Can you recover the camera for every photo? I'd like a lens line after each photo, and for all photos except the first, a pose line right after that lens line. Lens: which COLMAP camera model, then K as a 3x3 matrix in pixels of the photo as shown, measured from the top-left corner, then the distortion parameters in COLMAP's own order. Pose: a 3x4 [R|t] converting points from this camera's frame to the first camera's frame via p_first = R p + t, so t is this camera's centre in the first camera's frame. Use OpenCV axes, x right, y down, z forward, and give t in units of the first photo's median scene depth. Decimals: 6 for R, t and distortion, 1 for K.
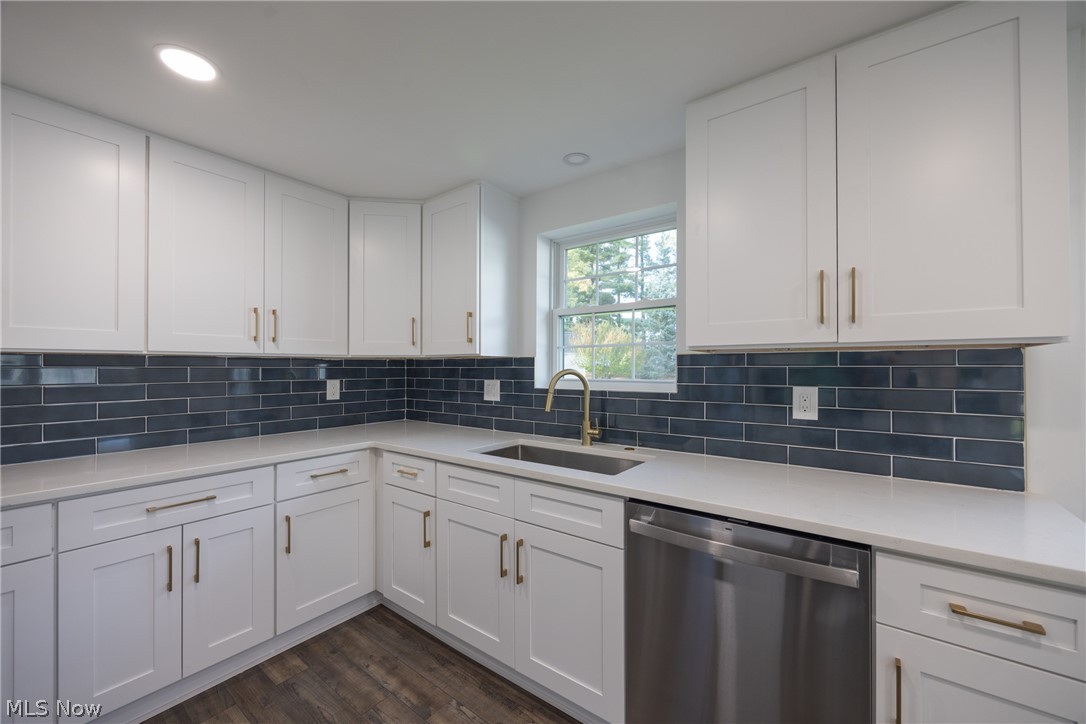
lens RADIAL K [[417.5, 0, 570.2], [0, 417.5, 365.6], [0, 0, 1]] dist [0.000867, 0.000103]
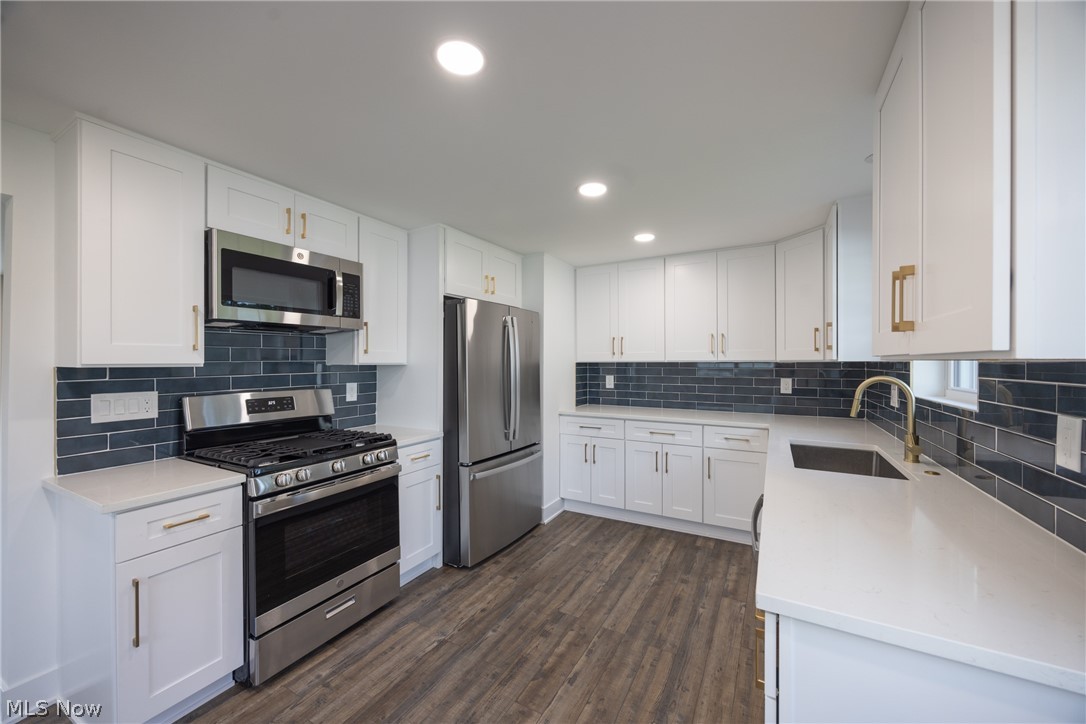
lens RADIAL K [[434.5, 0, 535.6], [0, 434.5, 359.9], [0, 0, 1]] dist [-0.001062, 0.000003]
pose [[0.102511, -0.001258, -0.994731, 0.876478], [0.003798, 0.999992, -0.000873, -0.031239], [0.994725, -0.003689, 0.102515, 0.098702]]
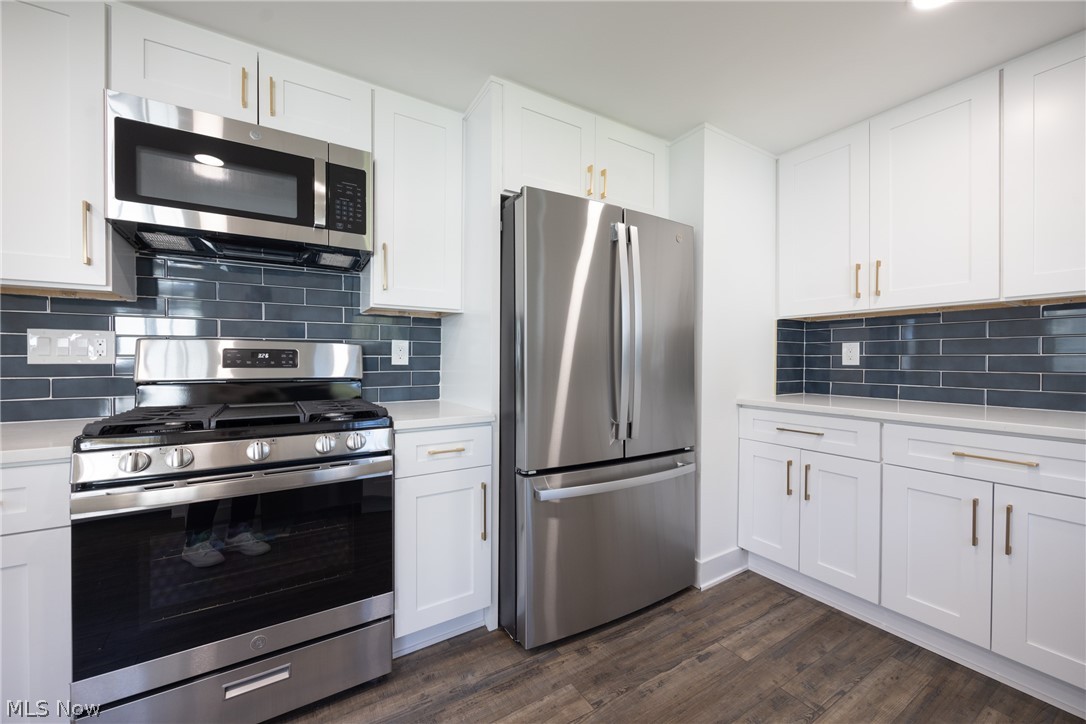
lens RADIAL K [[413.0, 0, 530.8], [0, 413.0, 361.3], [0, 0, 1]] dist [-0.001420, 0.000082]
pose [[-0.410630, 0.006039, -0.911782, 0.218997], [0.001049, 0.999981, 0.006150, 0.080731], [0.911802, 0.001569, -0.410628, 0.329816]]
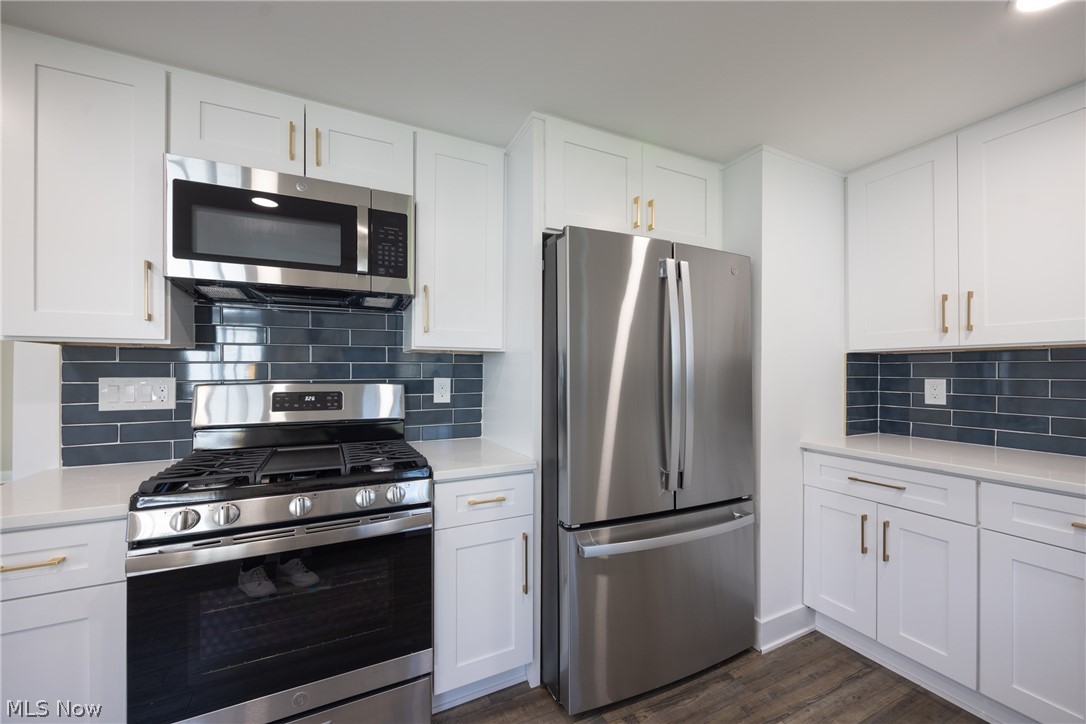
lens RADIAL K [[415.4, 0, 535.6], [0, 415.4, 369.8], [0, 0, 1]] dist [-0.001642, -0.000402]
pose [[-0.495832, -0.003192, -0.868413, 0.192567], [0.002120, 0.999986, -0.004887, 0.023424], [0.868416, -0.004264, -0.495818, 0.320544]]
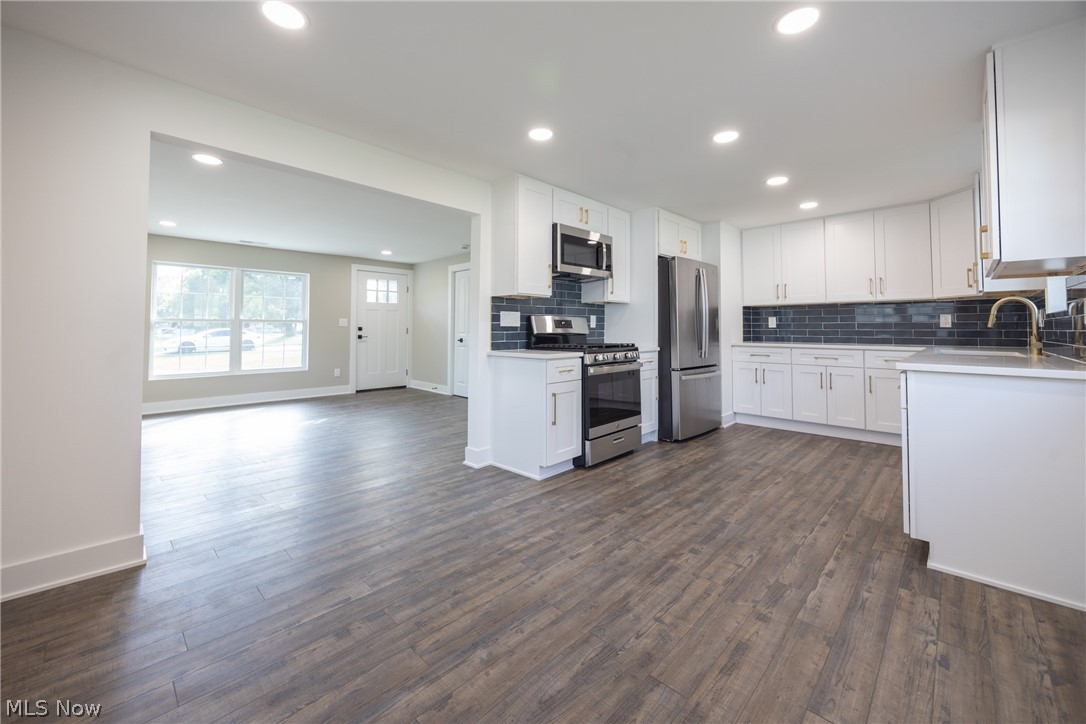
lens RADIAL K [[459.8, 0, 520.0], [0, 459.8, 317.0], [0, 0, 1]] dist [-0.001040, -0.000408]
pose [[-0.159691, -0.028000, -0.986770, 1.648491], [0.005498, 0.999557, -0.029253, 0.105694], [0.987152, -0.010096, -0.159466, -0.324765]]
